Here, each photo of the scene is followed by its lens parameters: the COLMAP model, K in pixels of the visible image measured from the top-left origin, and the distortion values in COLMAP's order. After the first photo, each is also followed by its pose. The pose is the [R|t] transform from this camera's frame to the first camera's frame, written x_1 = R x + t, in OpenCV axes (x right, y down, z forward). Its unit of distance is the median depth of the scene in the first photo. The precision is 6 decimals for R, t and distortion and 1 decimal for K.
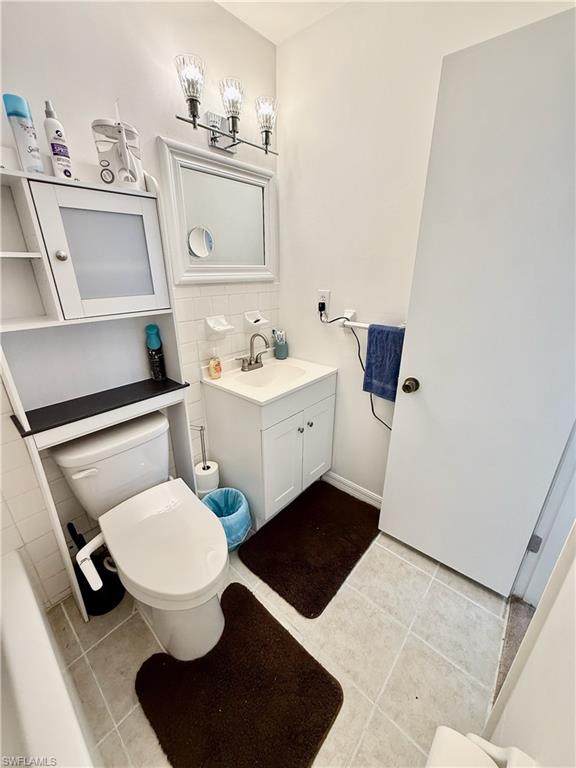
lens RADIAL K [[306.8, 0, 286.3], [0, 306.8, 379.2], [0, 0, 1]] dist [0.001792, 0.000766]
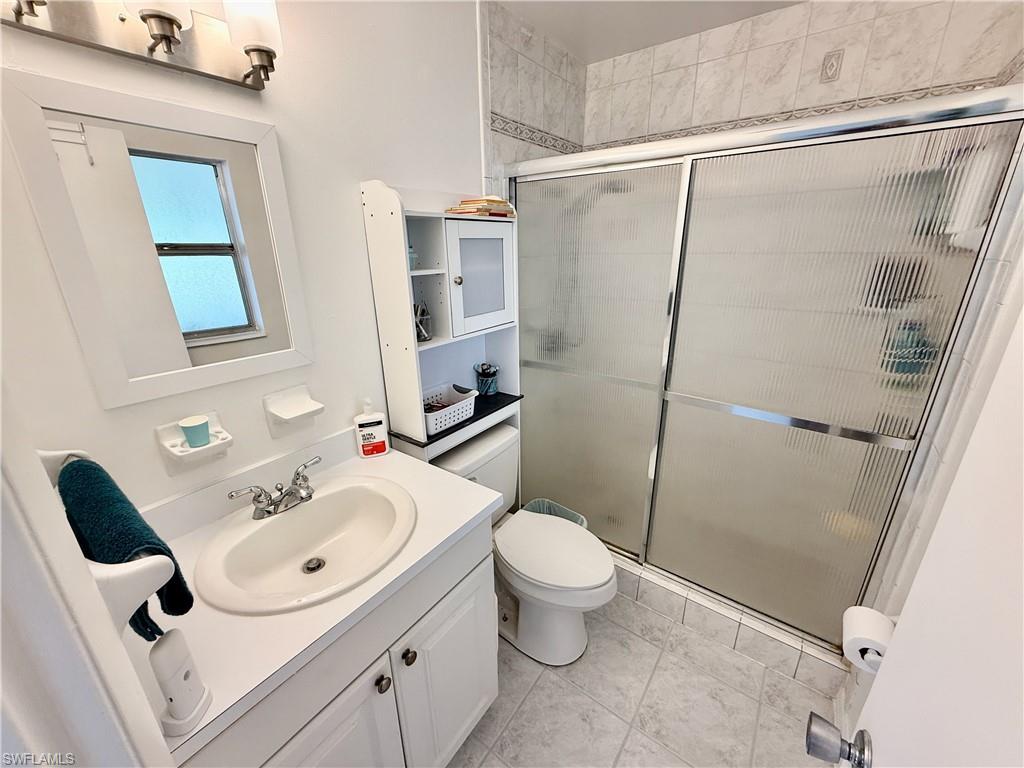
lens RADIAL K [[409.0, 0, 505.6], [0, 409.0, 391.5], [0, 0, 1]] dist [0.001792, 0.000766]
pose [[0.996325, -0.047204, 0.071466, -0.518567], [0.049050, 0.998501, -0.024290, 0.035929], [-0.070212, 0.027706, 0.997147, -0.369725]]
